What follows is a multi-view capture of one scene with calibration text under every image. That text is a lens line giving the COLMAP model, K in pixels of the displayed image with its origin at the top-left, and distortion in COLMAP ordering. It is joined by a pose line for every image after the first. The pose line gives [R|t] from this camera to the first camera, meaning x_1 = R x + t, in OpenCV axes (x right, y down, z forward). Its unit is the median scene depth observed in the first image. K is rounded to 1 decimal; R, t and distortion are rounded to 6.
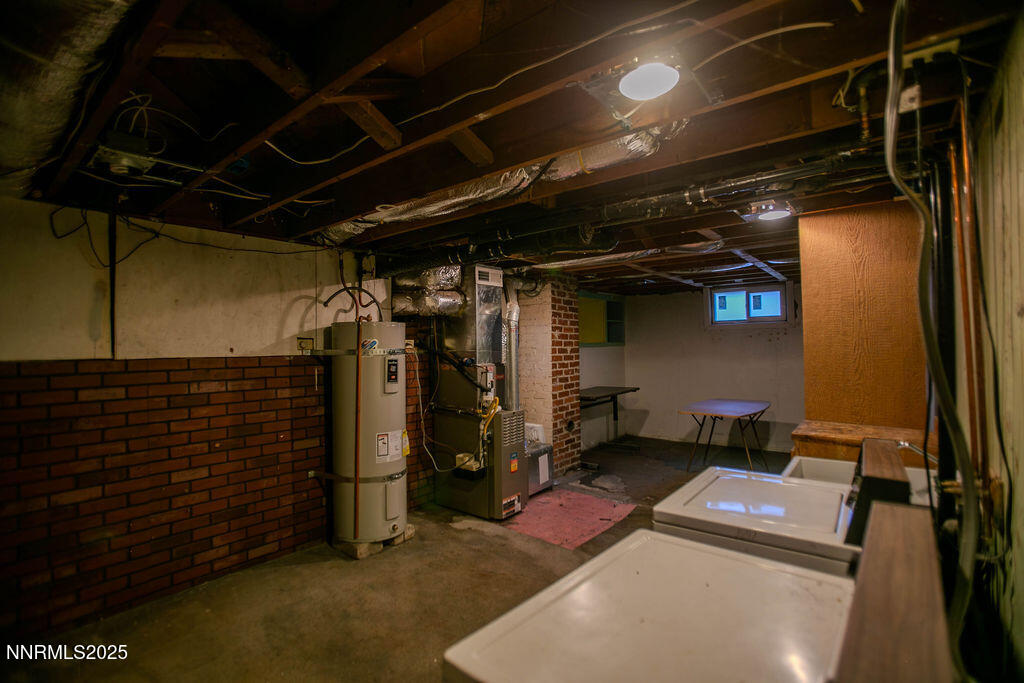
lens RADIAL K [[490.5, 0, 543.8], [0, 490.5, 339.7], [0, 0, 1]] dist [-0.065547, 0.026832]
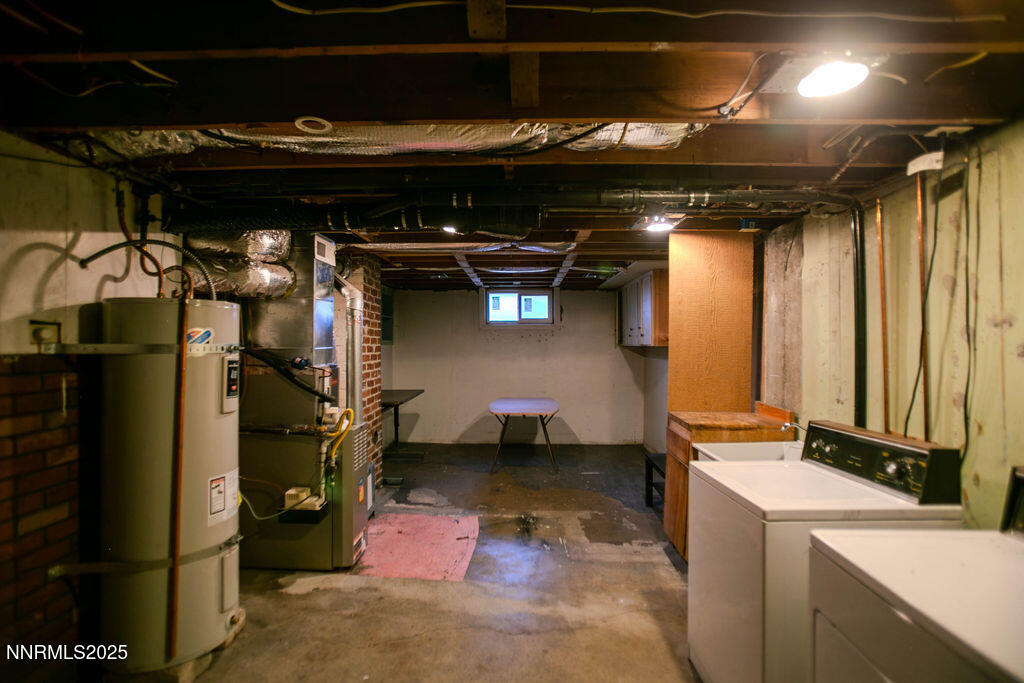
lens RADIAL K [[490.5, 0, 543.8], [0, 490.5, 339.7], [0, 0, 1]] dist [-0.065547, 0.026832]
pose [[0.800274, 0.018138, 0.599360, -0.315769], [-0.018350, 0.999815, -0.005755, 0.008037], [-0.599354, -0.006392, 0.800459, 0.212962]]
